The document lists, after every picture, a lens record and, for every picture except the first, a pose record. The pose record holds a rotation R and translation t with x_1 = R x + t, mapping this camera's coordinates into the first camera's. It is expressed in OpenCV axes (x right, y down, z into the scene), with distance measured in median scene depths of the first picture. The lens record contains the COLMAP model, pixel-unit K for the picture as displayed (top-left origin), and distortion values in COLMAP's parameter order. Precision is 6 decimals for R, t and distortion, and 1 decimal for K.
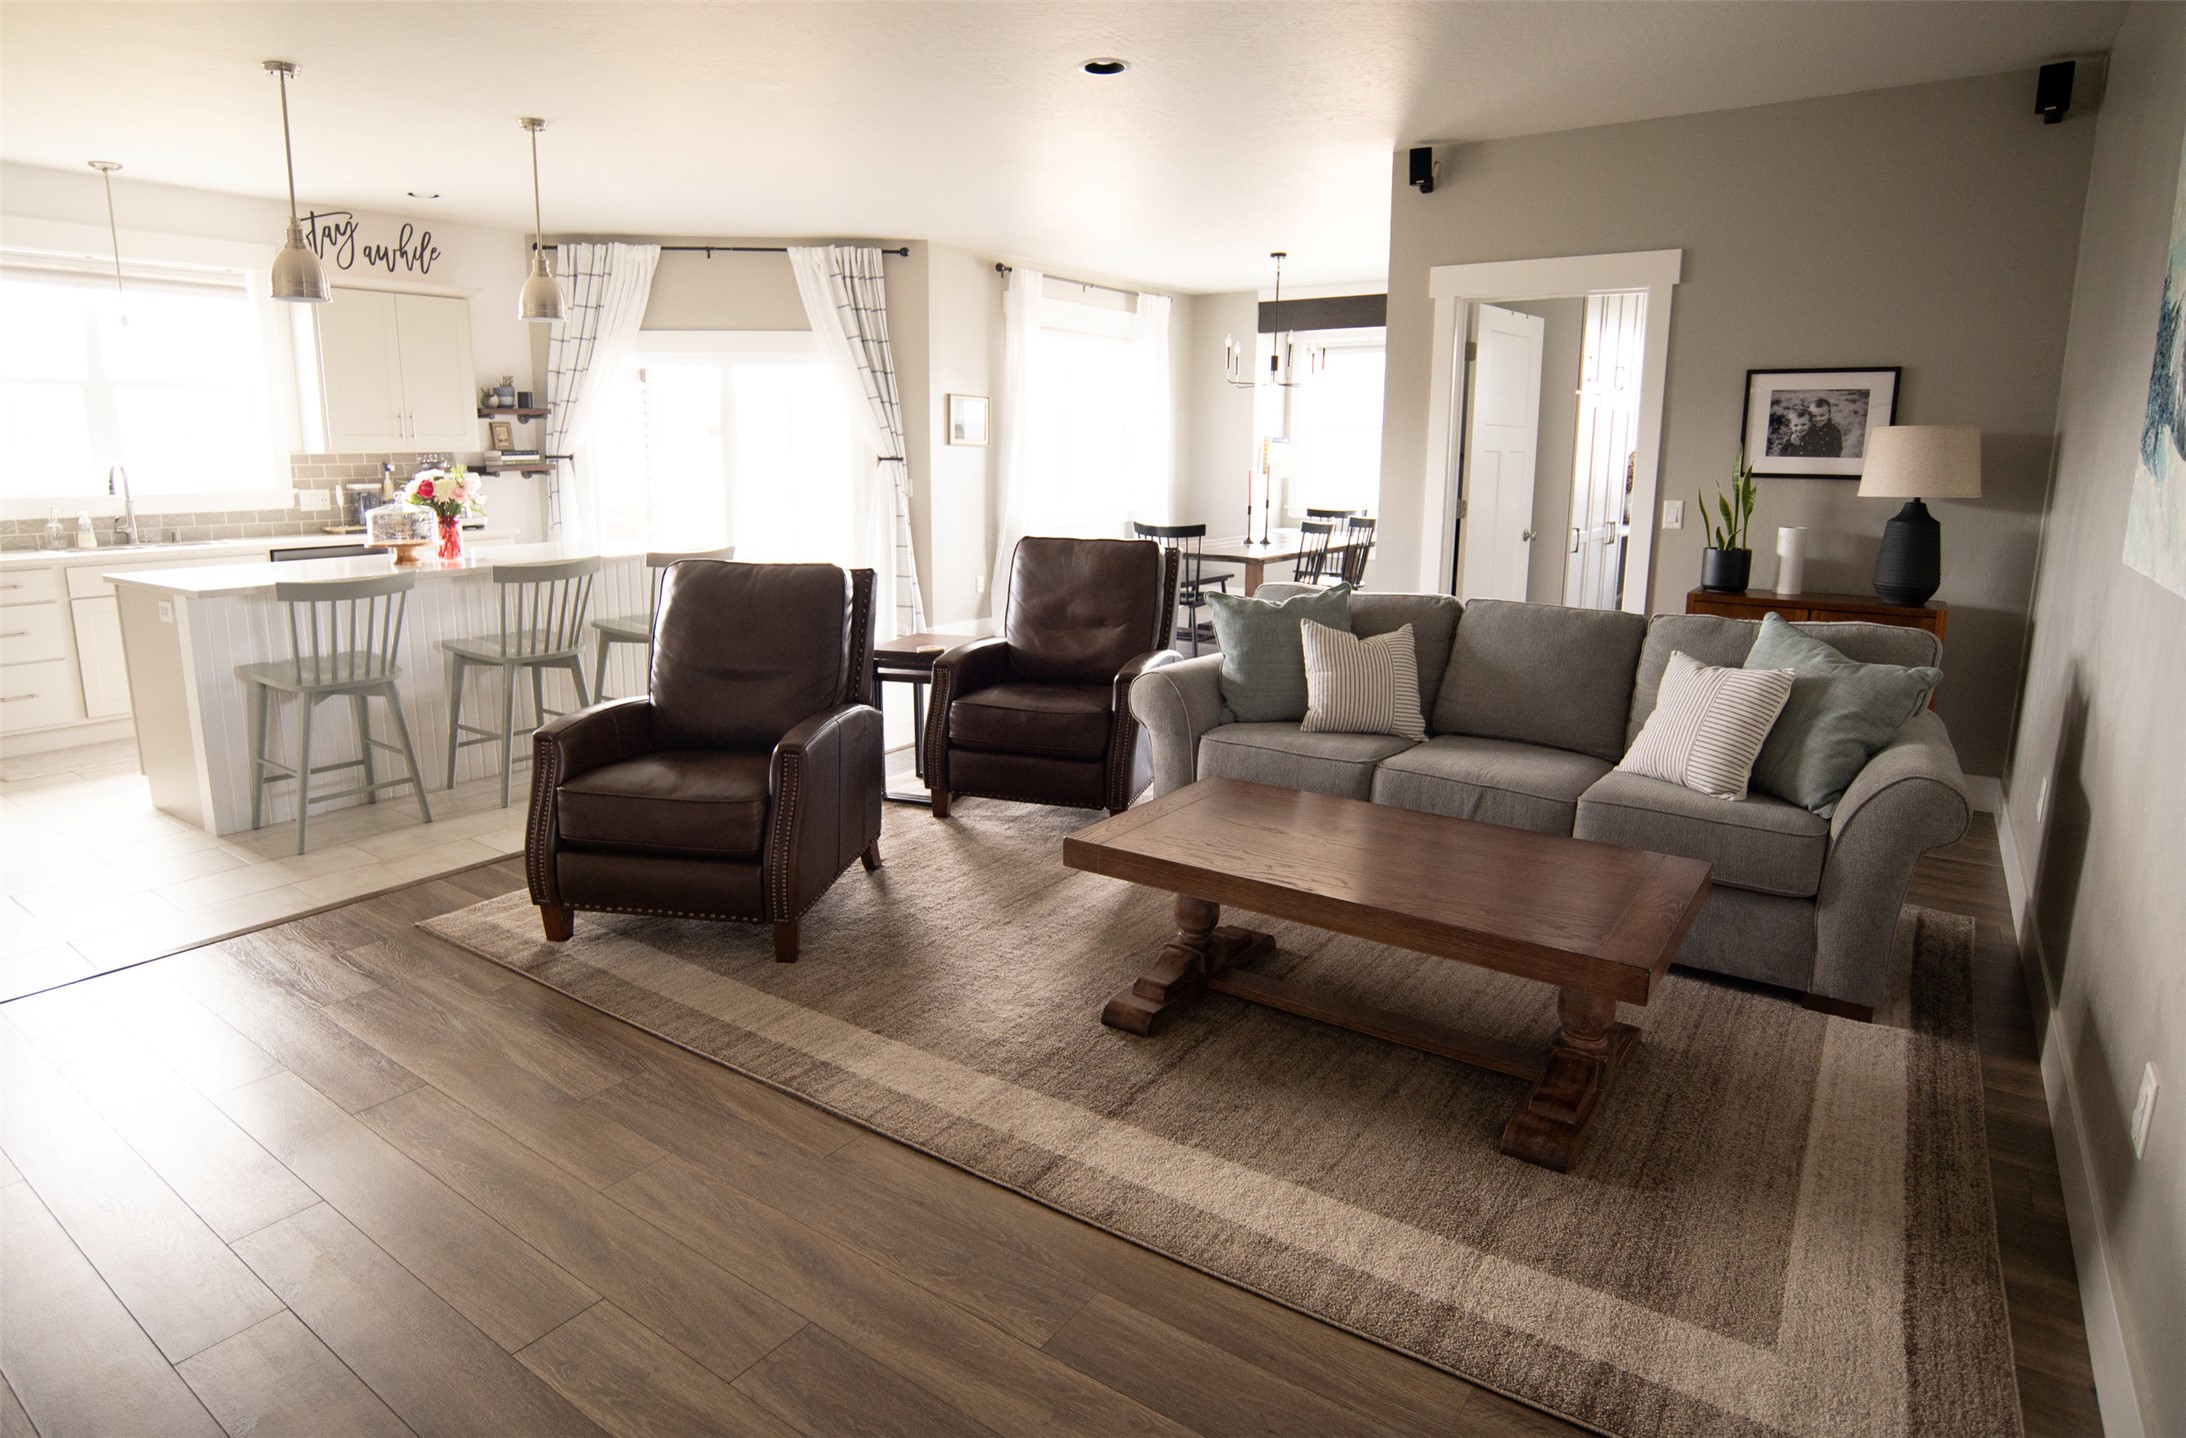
lens RADIAL K [[1169.7, 0, 1058.3], [0, 1169.7, 645.7], [0, 0, 1]] dist [-0.005663, 0.000197]
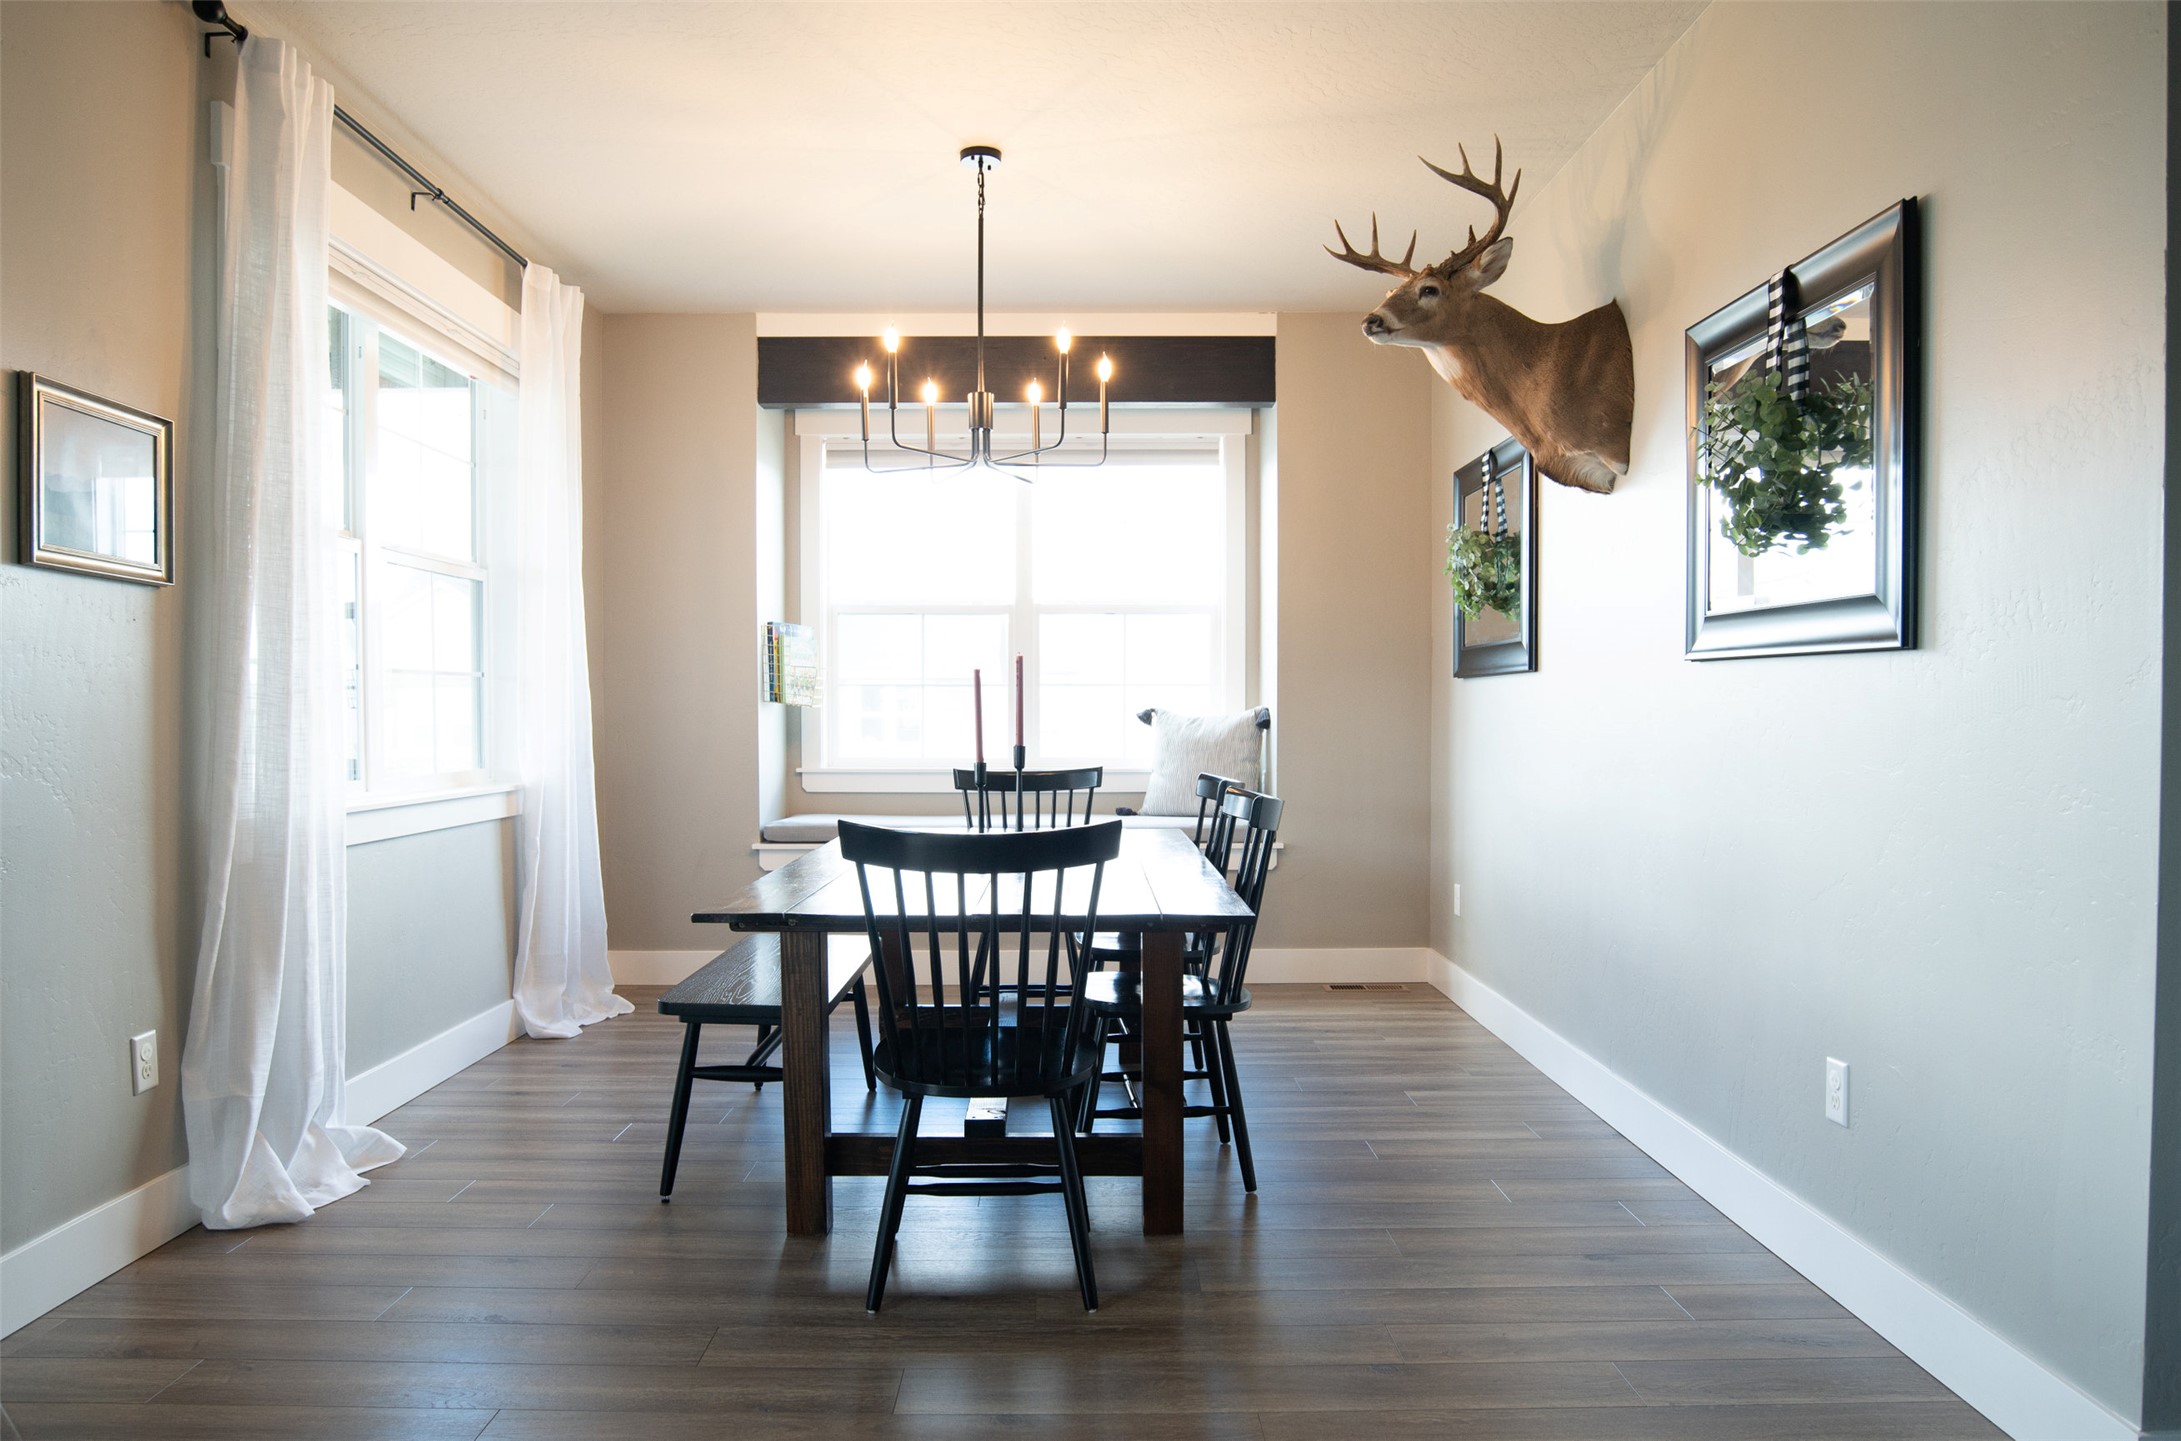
lens RADIAL K [[1474.1, 0, 1085.0], [0, 1474.1, 729.5], [0, 0, 1]] dist [-0.050469, 0.006738]
pose [[0.803916, -0.011735, 0.594628, -0.095278], [0.098966, 0.988506, -0.114291, -0.073919], [-0.586452, 0.150728, 0.795836, 0.612414]]
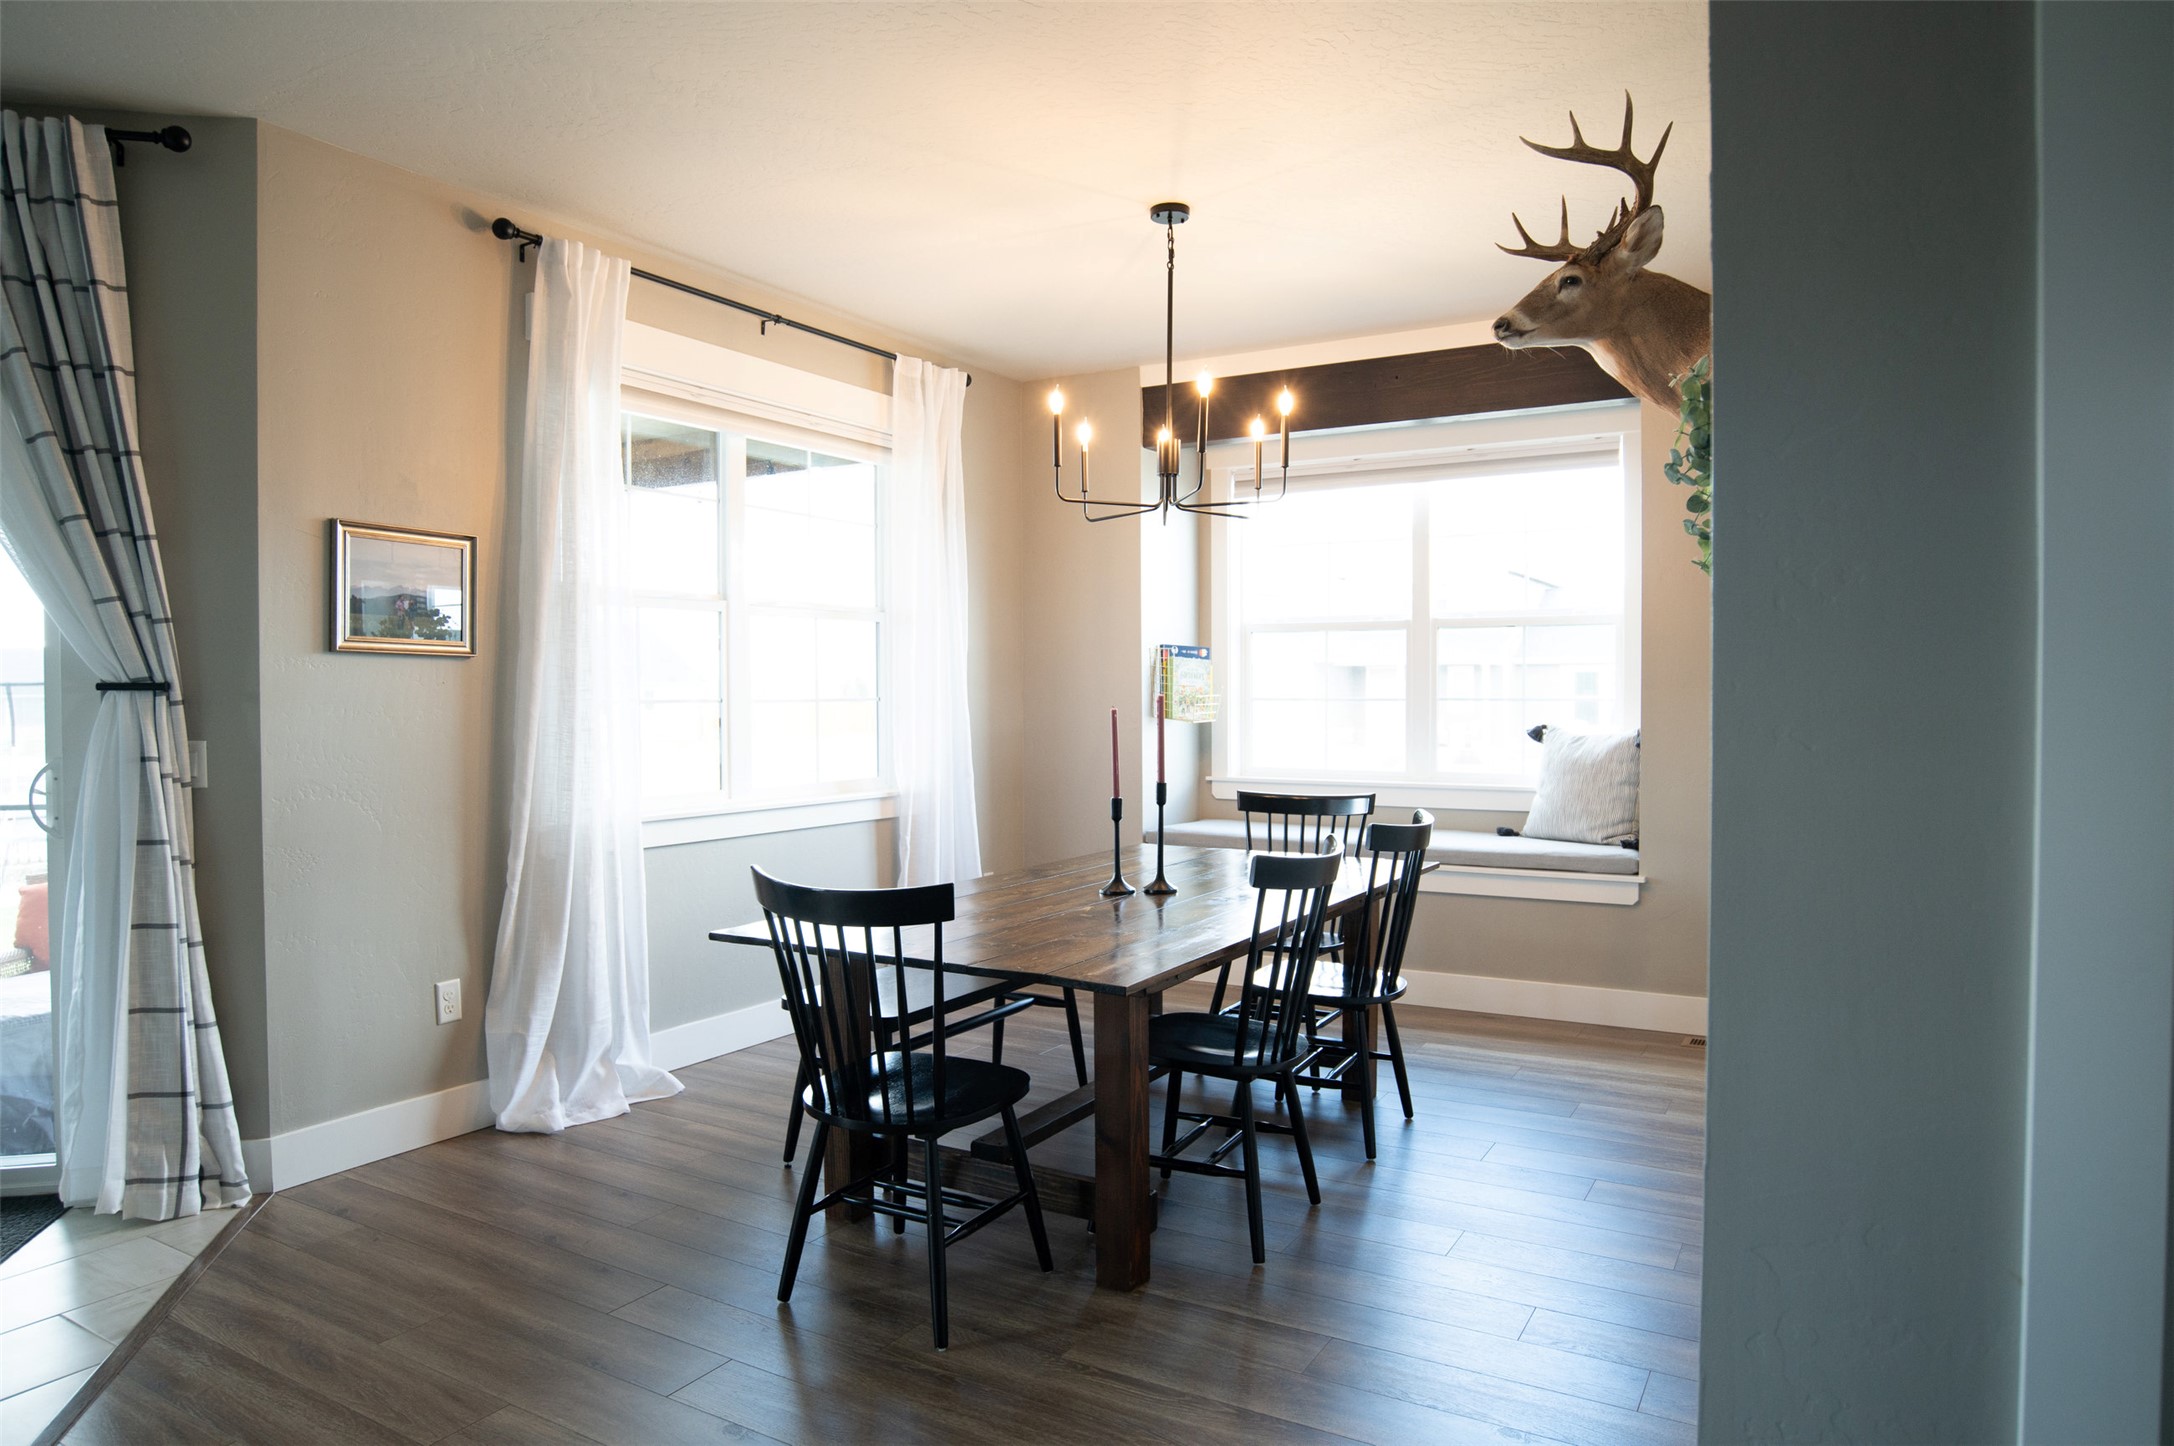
lens RADIAL K [[1355.3, 0, 1076.1], [0, 1355.3, 706.1], [0, 0, 1]] dist [-0.050898, 0.004114]
pose [[0.995382, -0.007754, 0.095682, 0.107553], [0.022023, 0.988592, -0.148997, -0.083987], [-0.093435, 0.150416, 0.984198, 0.555644]]
